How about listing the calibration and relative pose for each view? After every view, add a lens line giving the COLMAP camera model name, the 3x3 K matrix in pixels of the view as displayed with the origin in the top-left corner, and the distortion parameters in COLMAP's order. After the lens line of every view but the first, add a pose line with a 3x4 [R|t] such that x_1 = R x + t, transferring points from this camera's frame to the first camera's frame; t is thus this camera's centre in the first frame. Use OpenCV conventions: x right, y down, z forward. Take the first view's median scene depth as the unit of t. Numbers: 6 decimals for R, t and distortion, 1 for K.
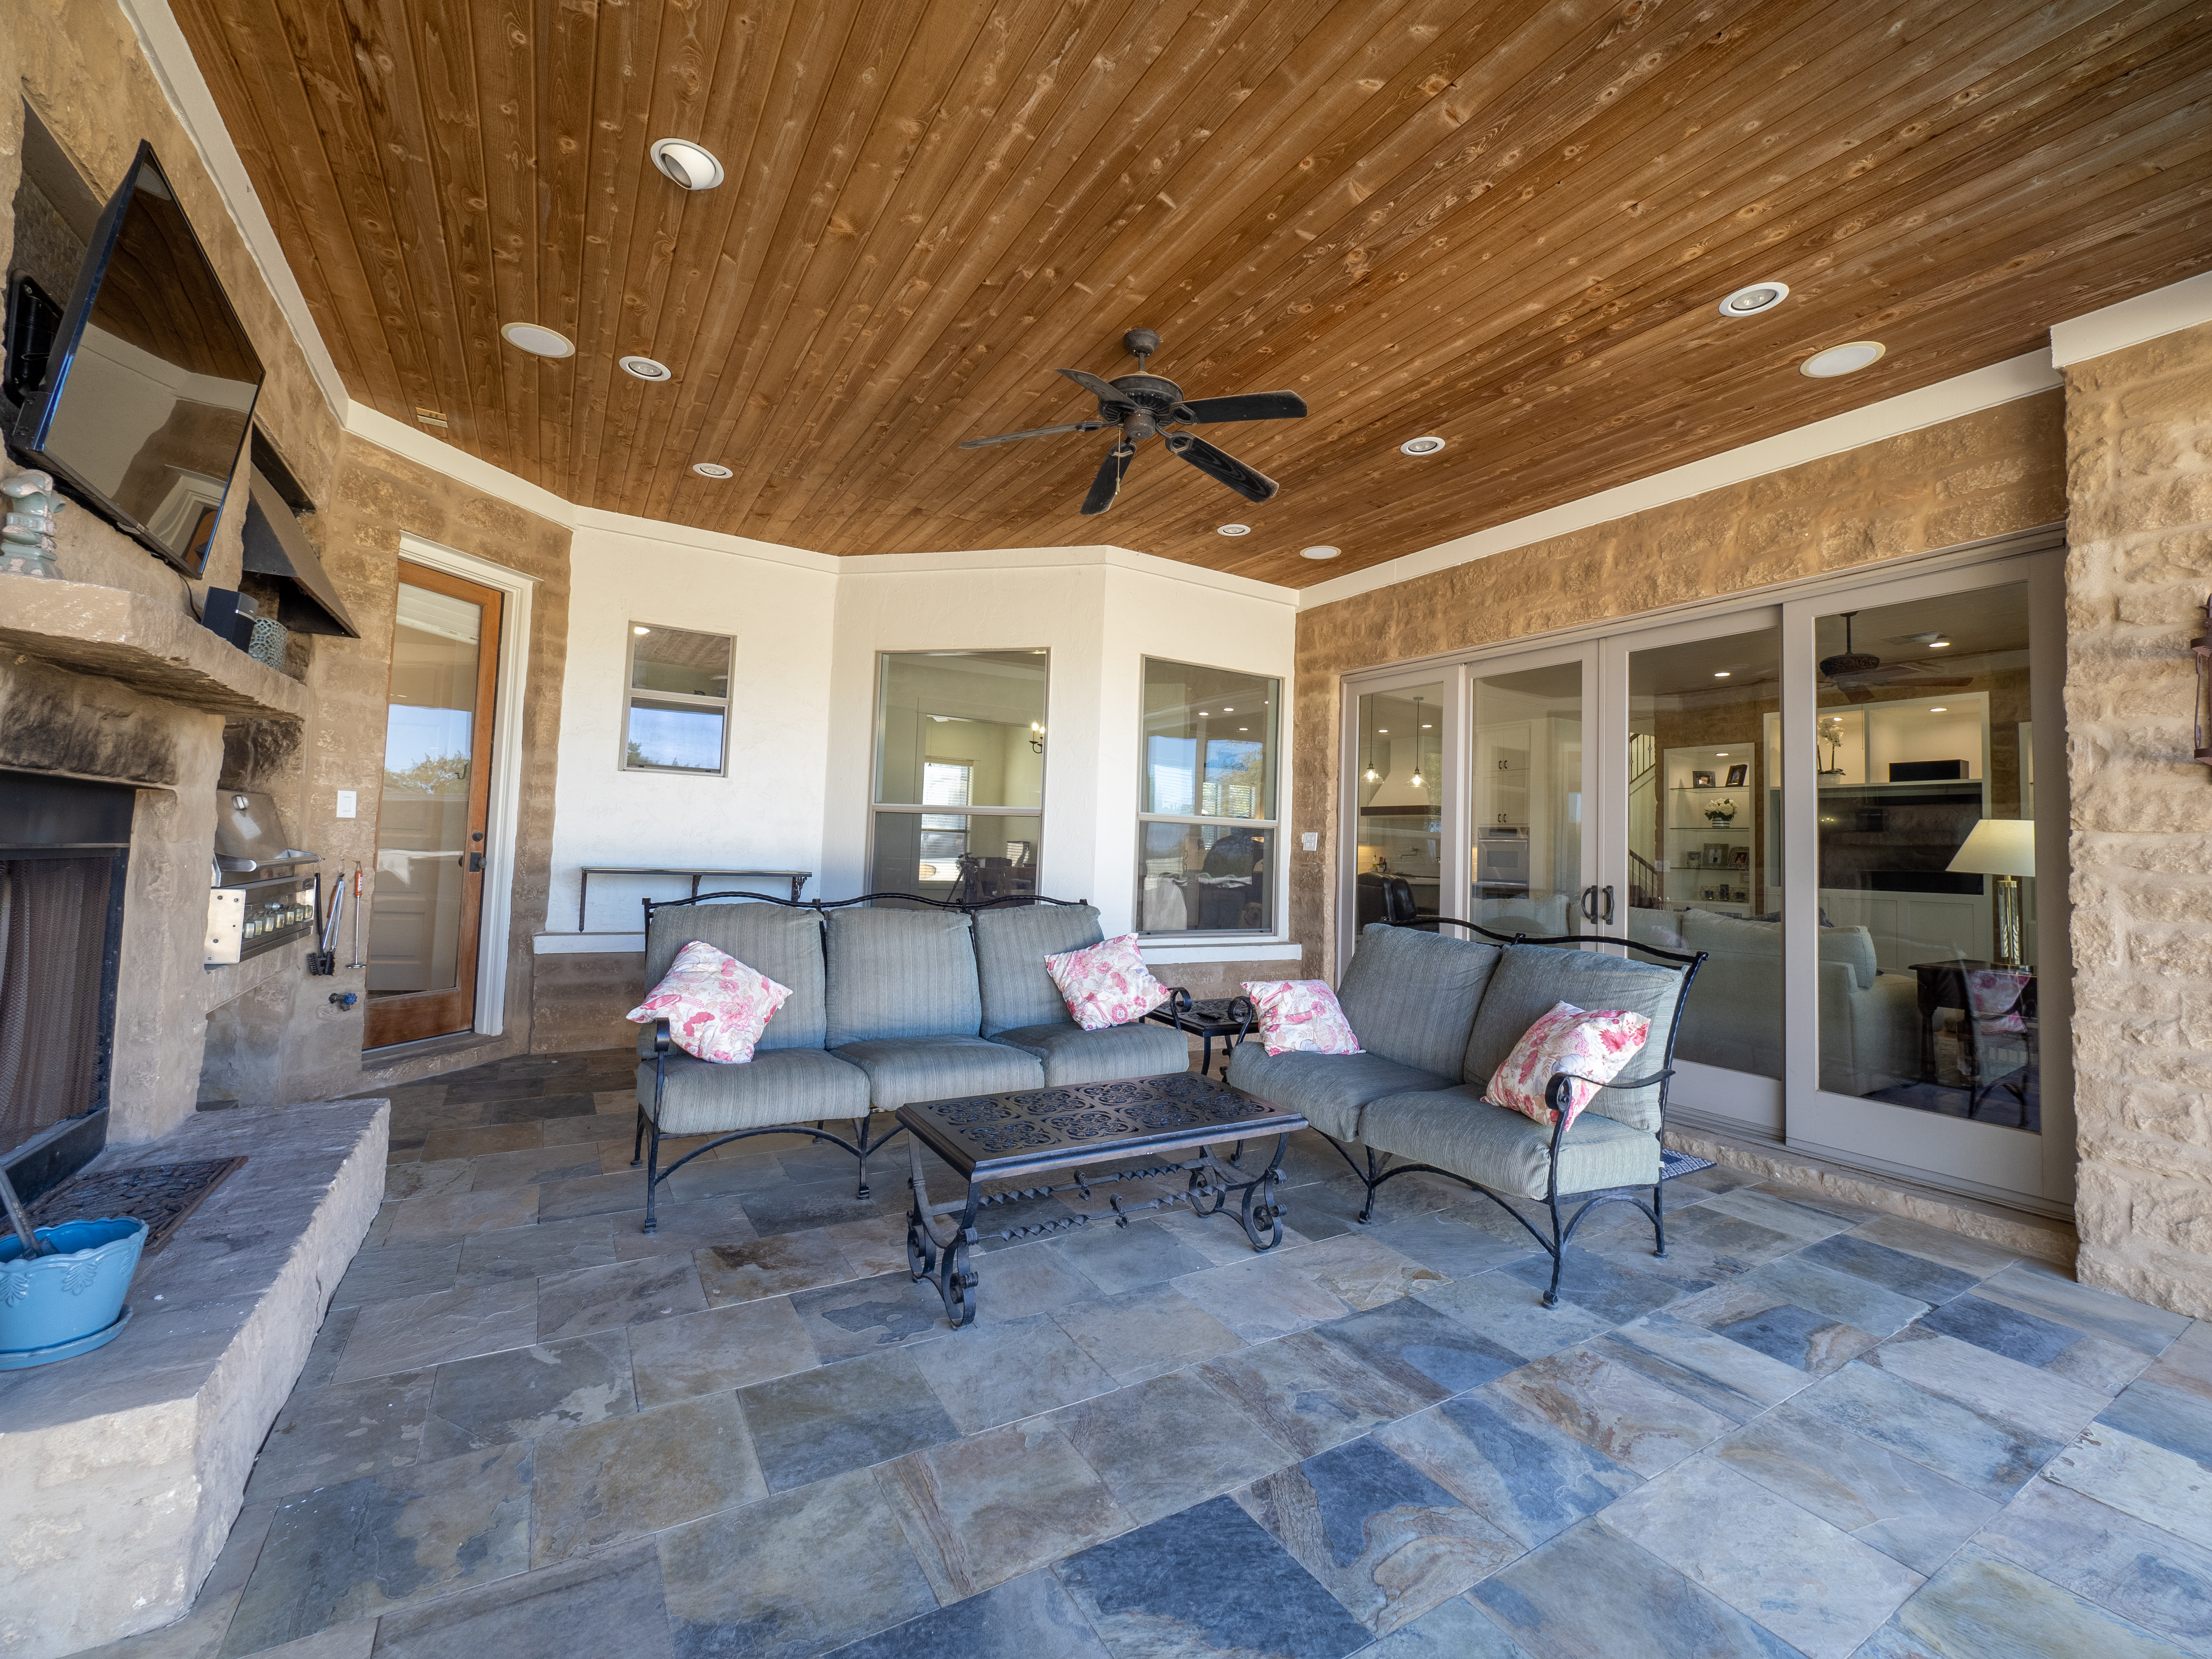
lens RADIAL K [[912.7, 0, 1083.6], [0, 912.7, 802.7], [0, 0, 1]] dist [-0.011169, 0.001550]
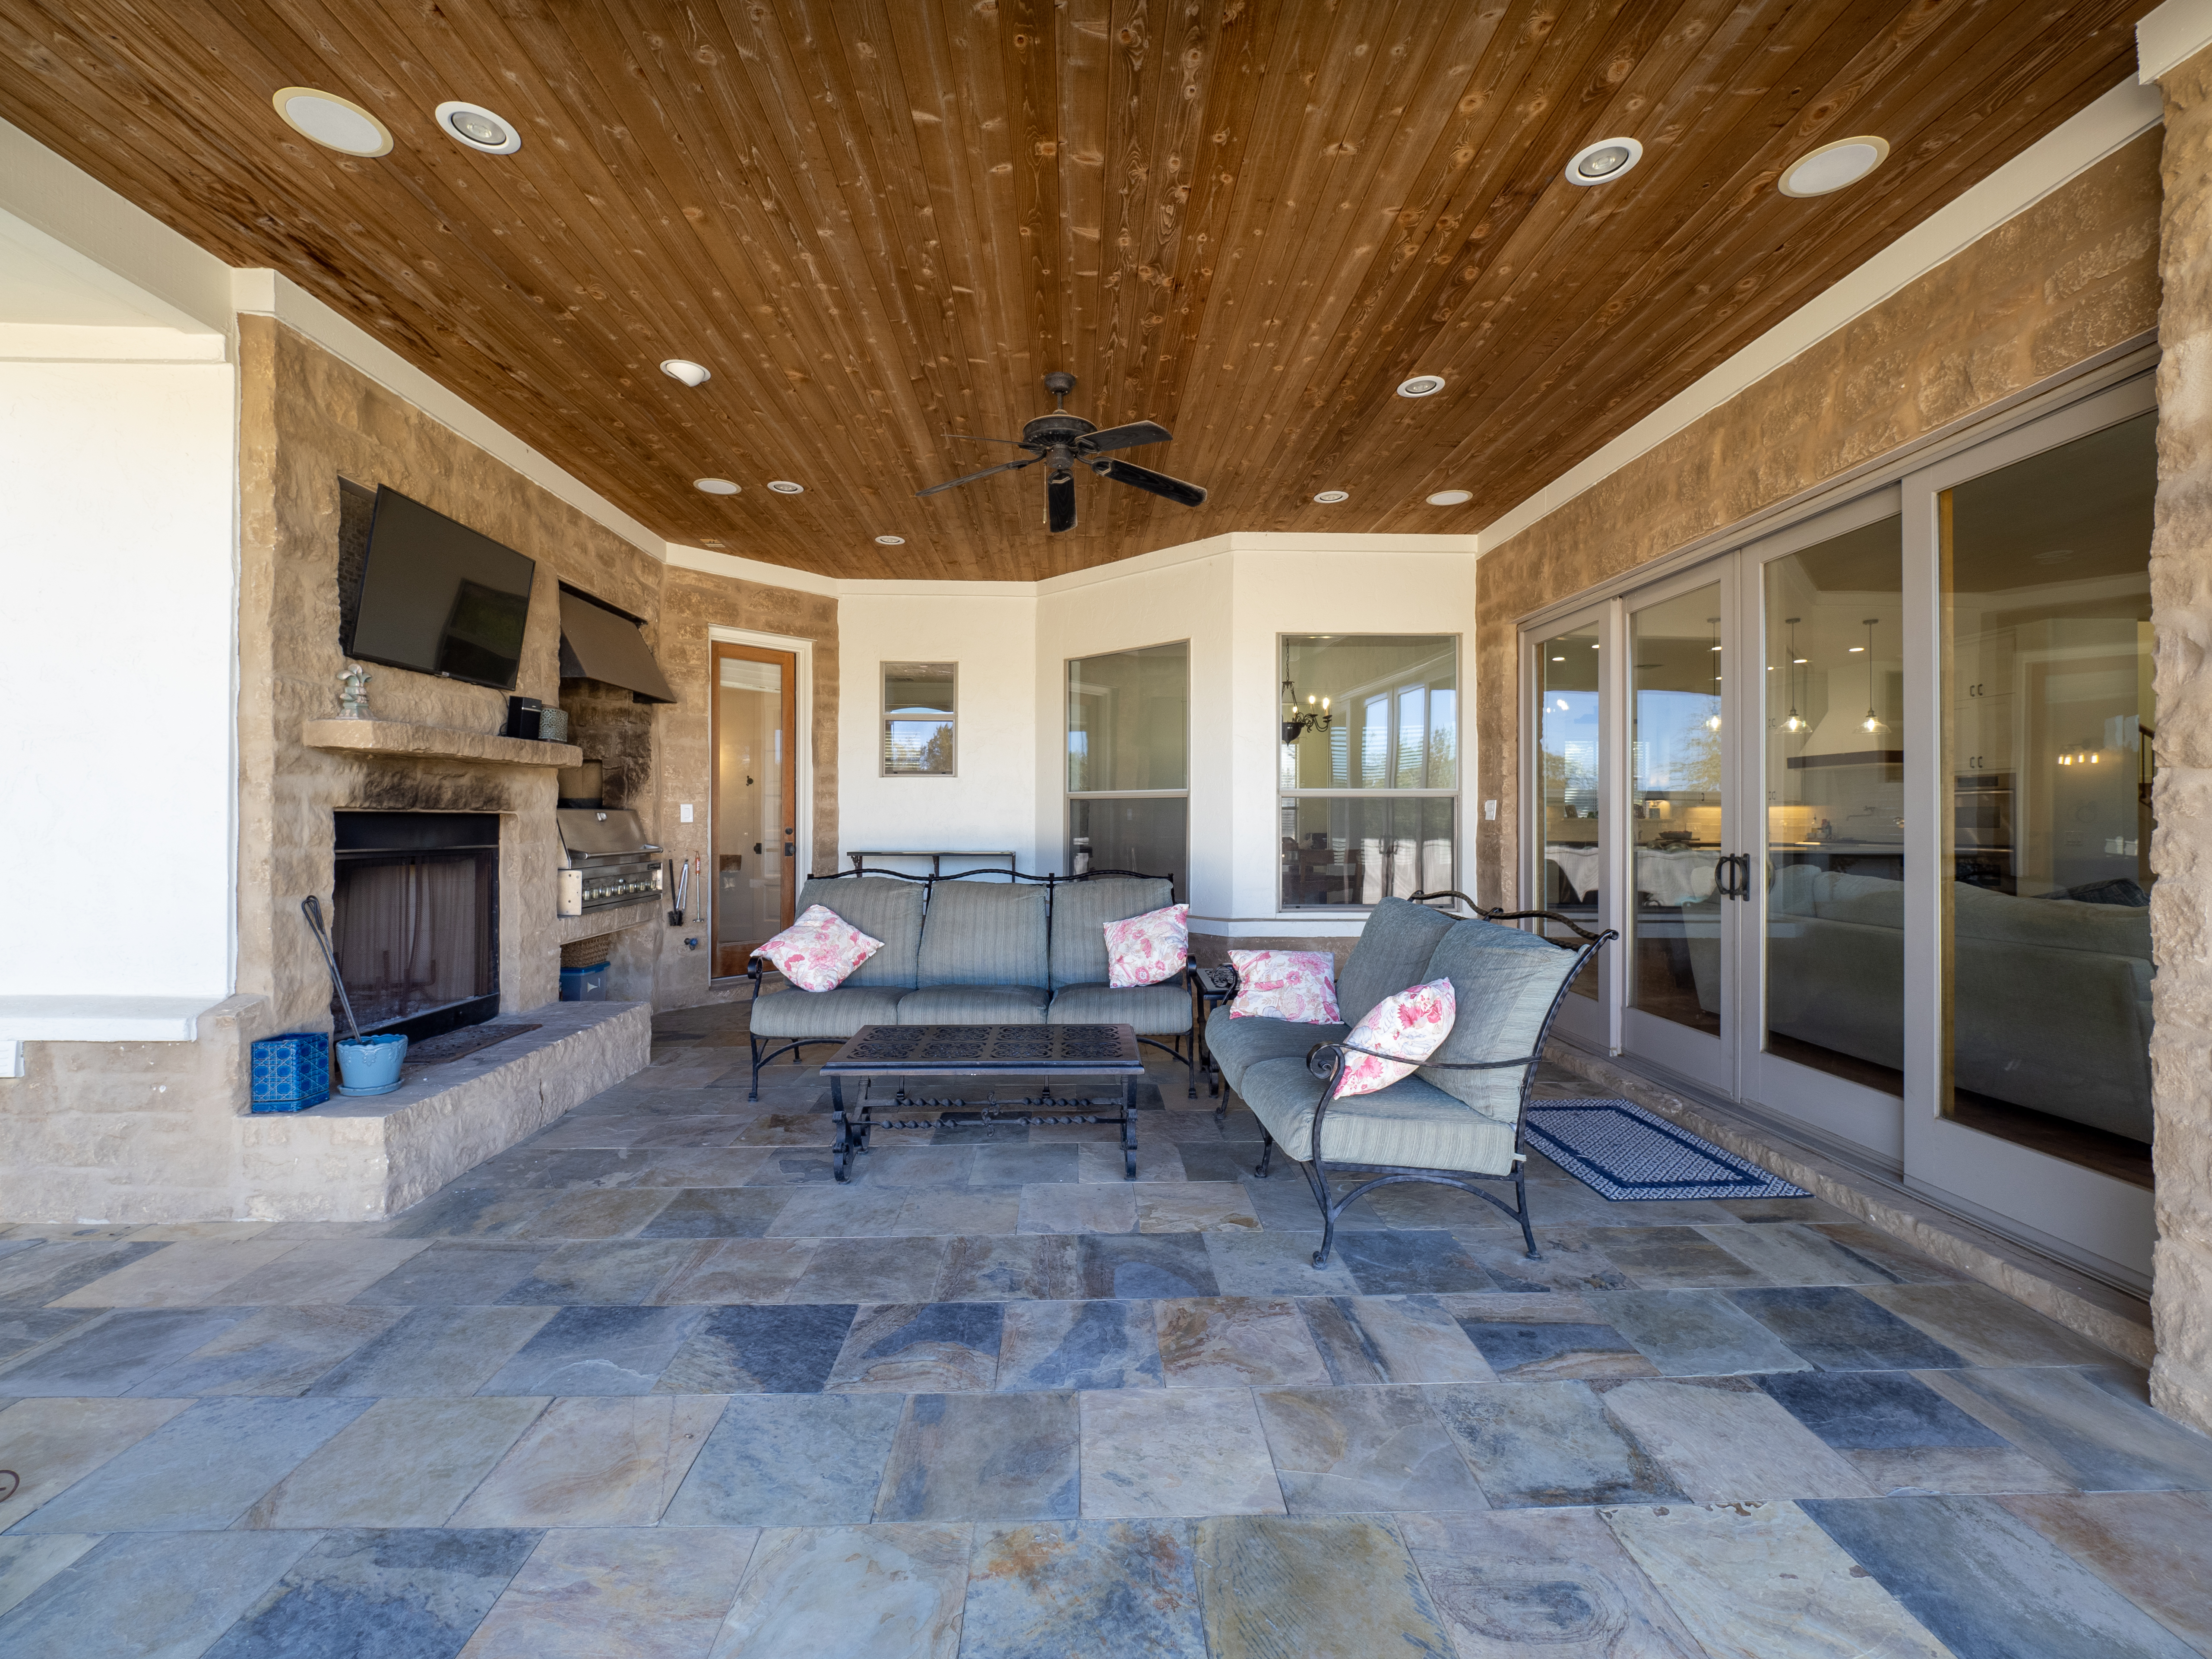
lens RADIAL K [[912.8, 0, 1095.2], [0, 912.8, 815.5], [0, 0, 1]] dist [-0.011169, 0.001550]
pose [[0.874922, -0.035408, -0.482968, 0.705027], [0.055011, 0.998135, 0.026479, 0.004219], [0.481130, -0.049735, 0.875237, 0.003513]]
